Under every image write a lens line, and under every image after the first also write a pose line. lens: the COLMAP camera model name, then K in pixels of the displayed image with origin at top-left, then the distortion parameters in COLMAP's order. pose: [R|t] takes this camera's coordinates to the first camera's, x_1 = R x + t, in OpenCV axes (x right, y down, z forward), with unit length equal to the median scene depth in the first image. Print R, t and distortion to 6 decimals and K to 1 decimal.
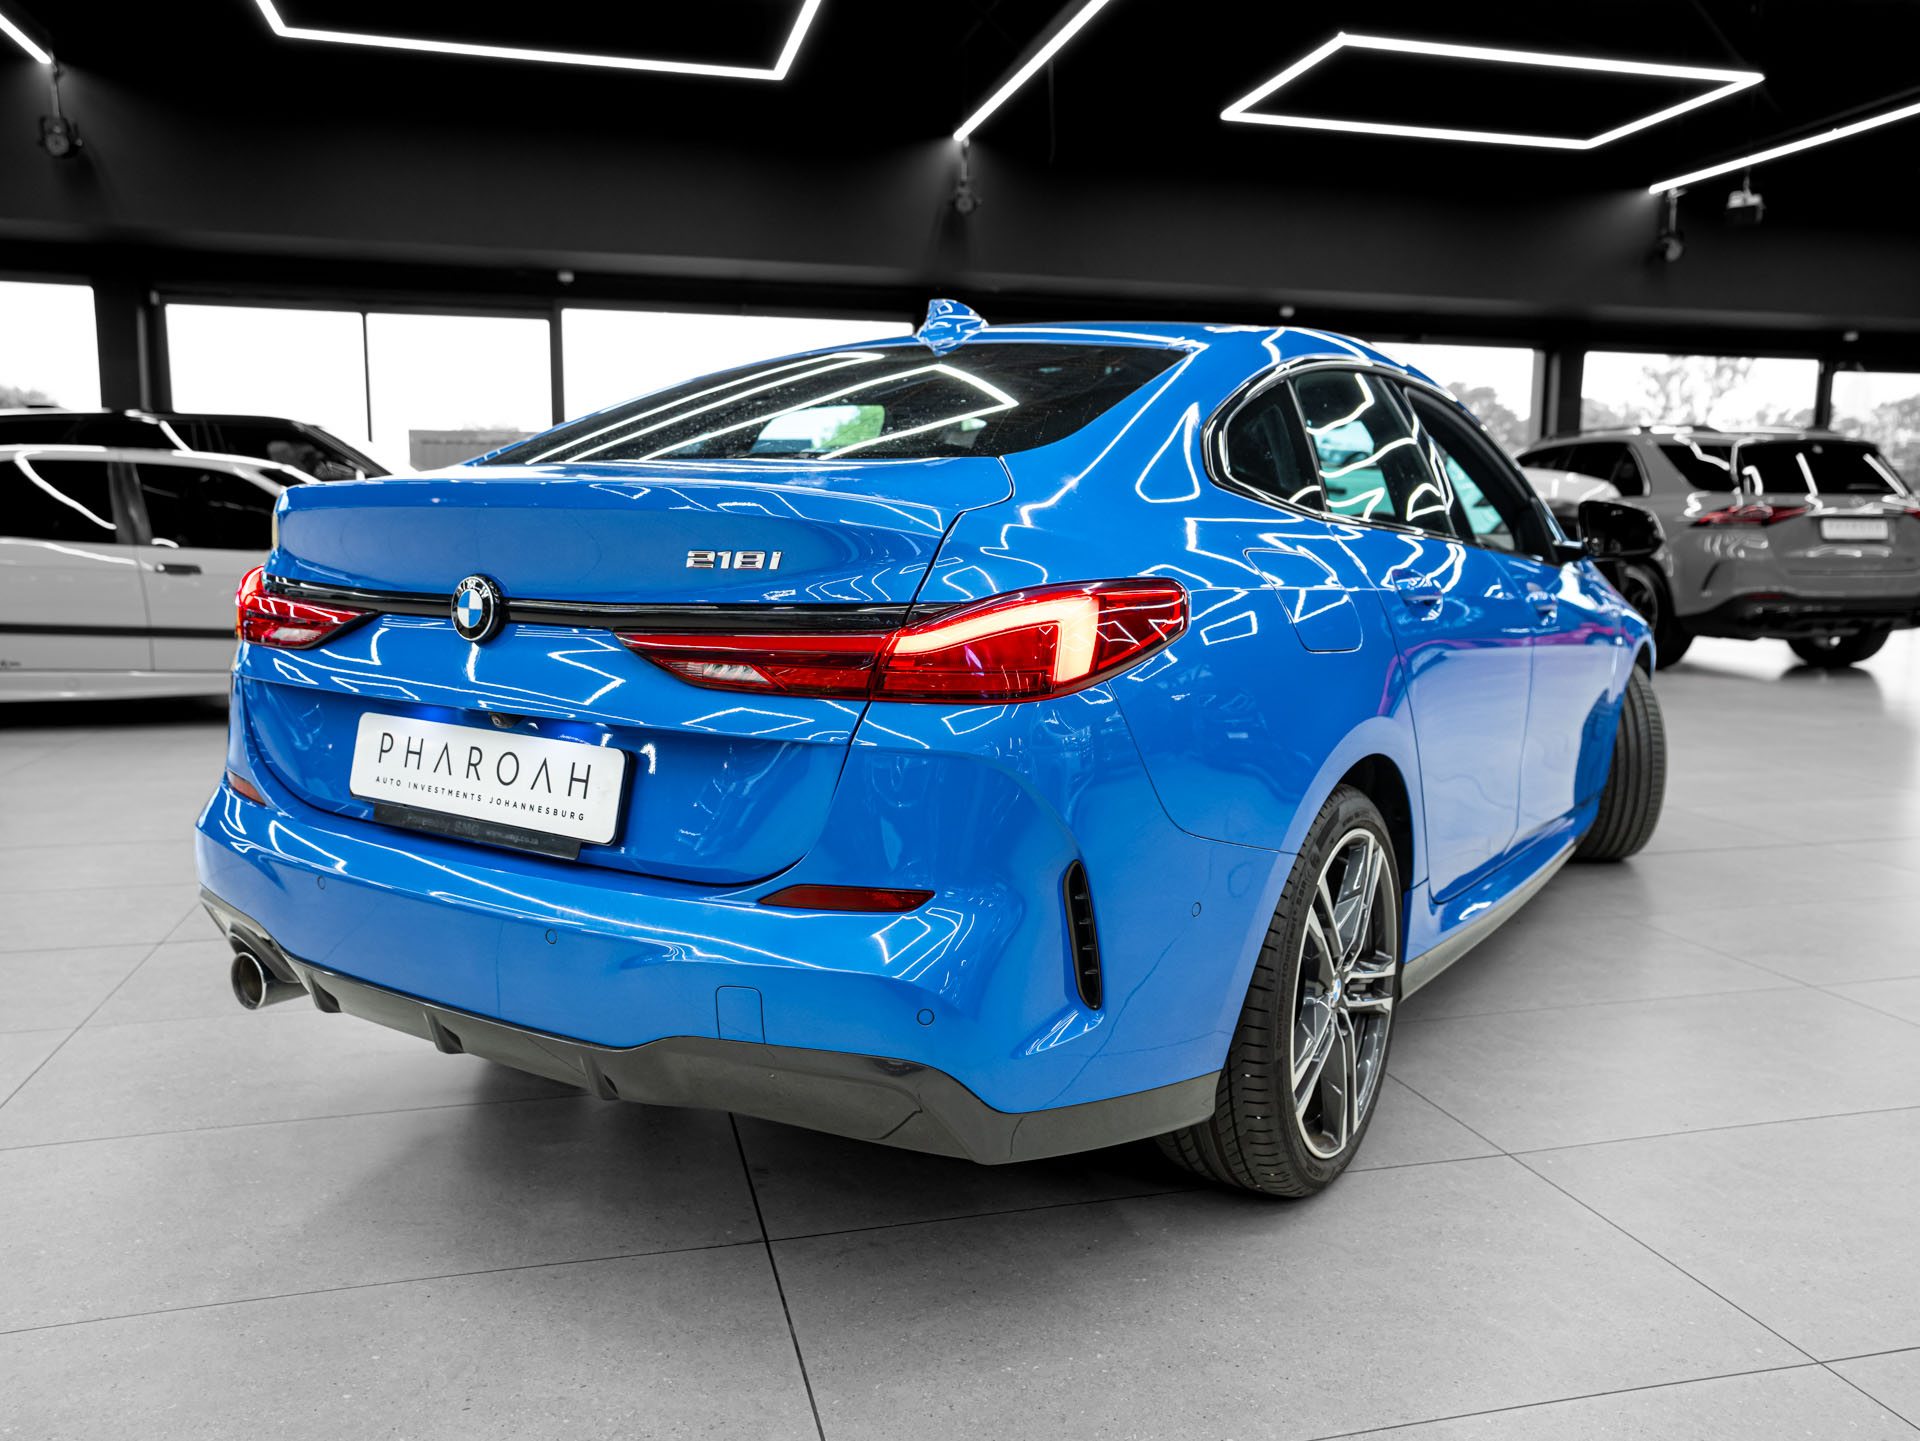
lens RADIAL K [[1468.3, 0, 956.7], [0, 1468.3, 720.0], [0, 0, 1]] dist [-0.029553, 0.072525]
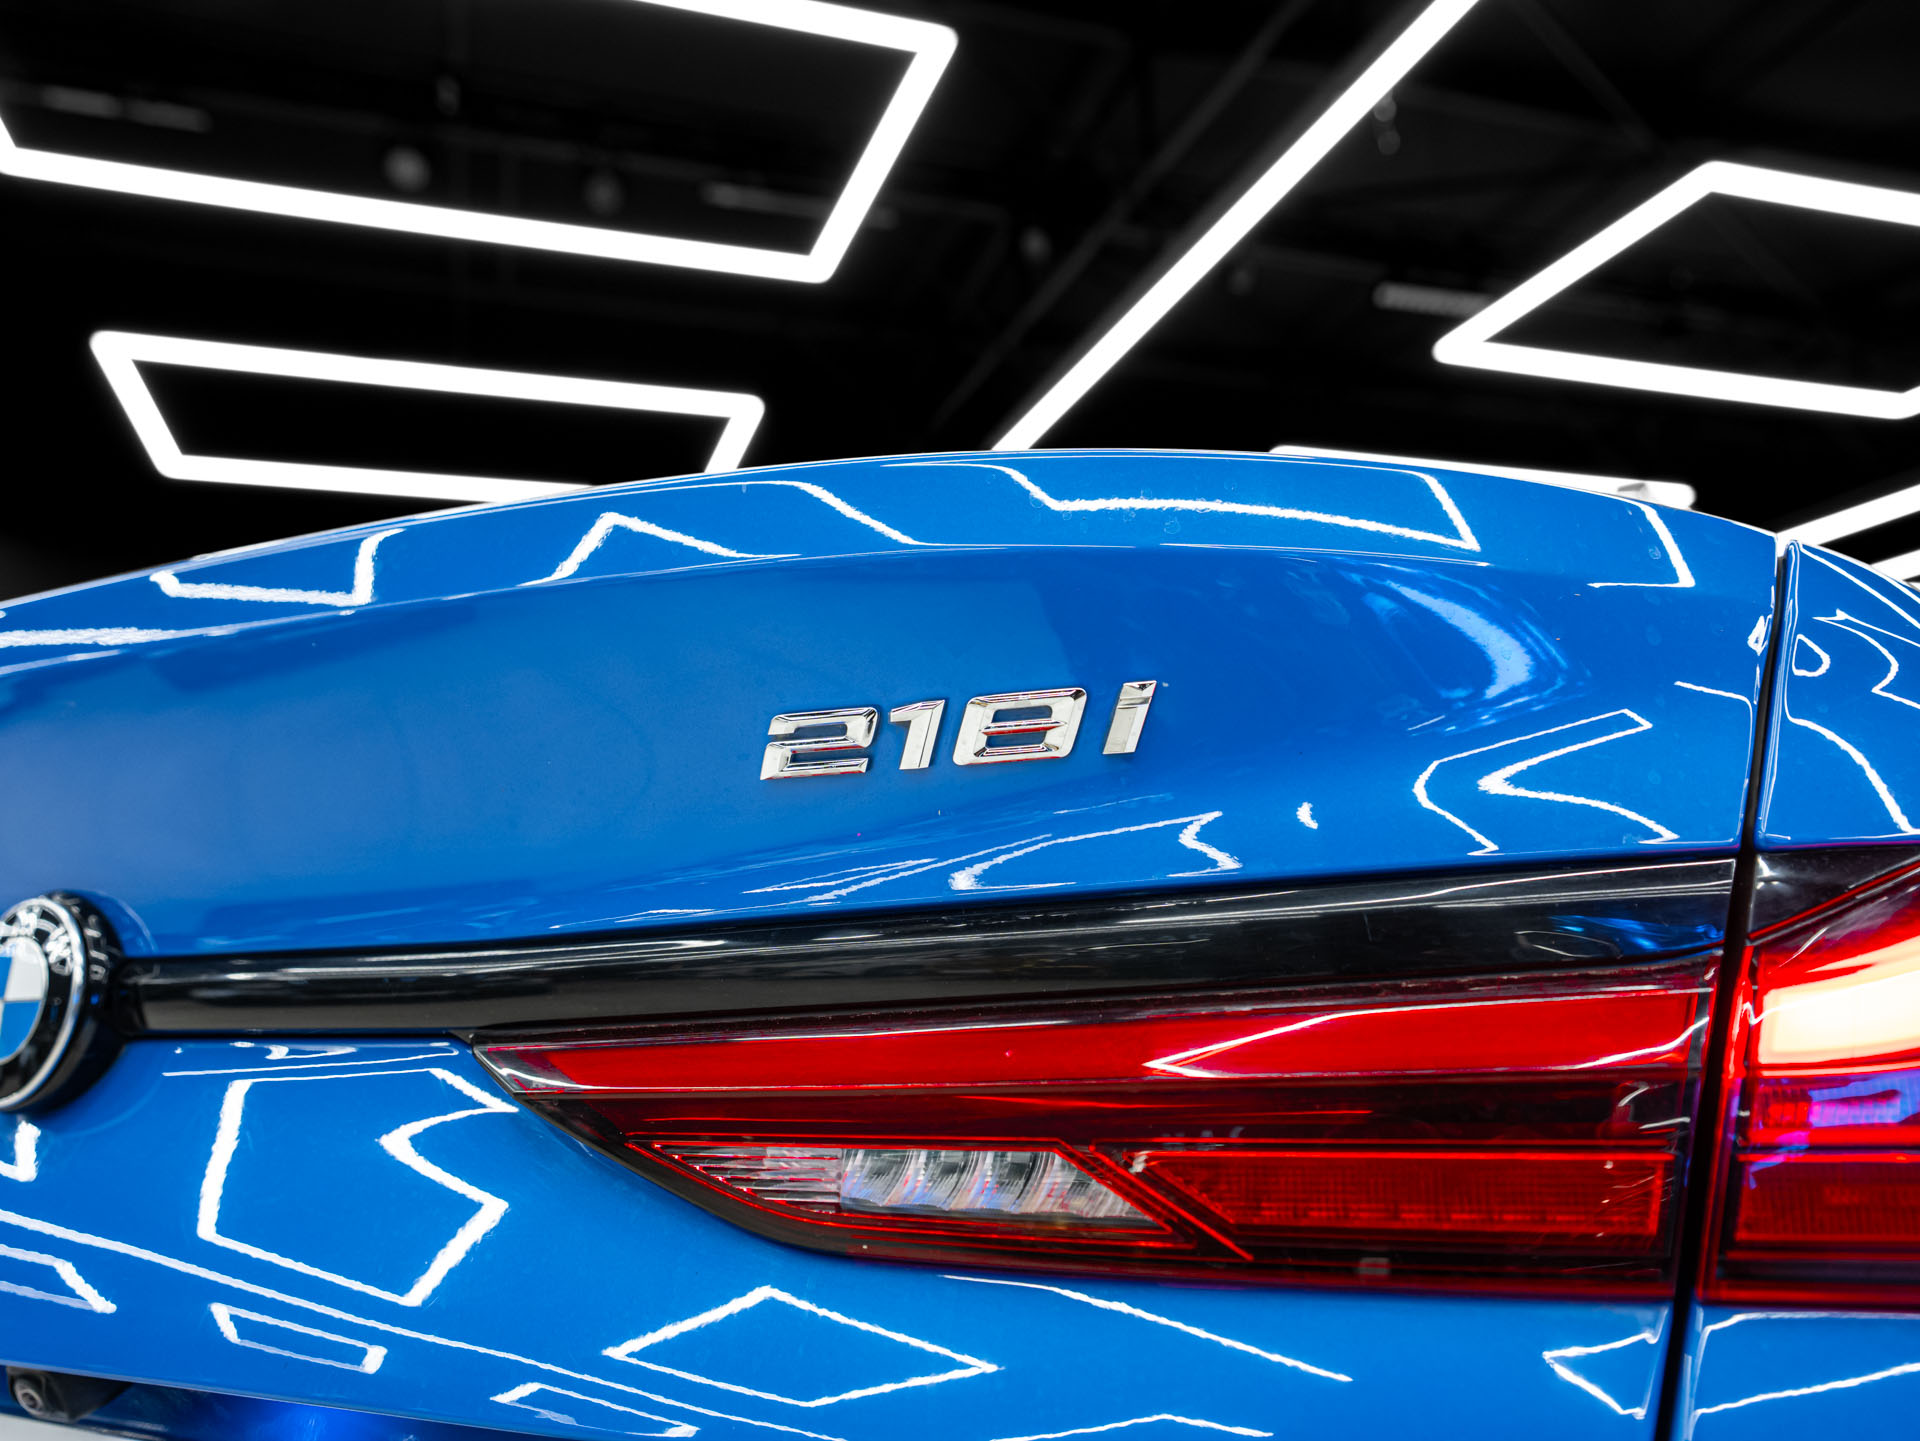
lens RADIAL K [[1410.2, 0, 967.5], [0, 1410.2, 716.5], [0, 0, 1]] dist [-0.012167, 0.059159]
pose [[0.996278, -0.023421, 0.082956, -0.155094], [0.048054, 0.949866, -0.308942, -0.030966], [-0.071561, 0.311779, 0.947456, 0.692719]]
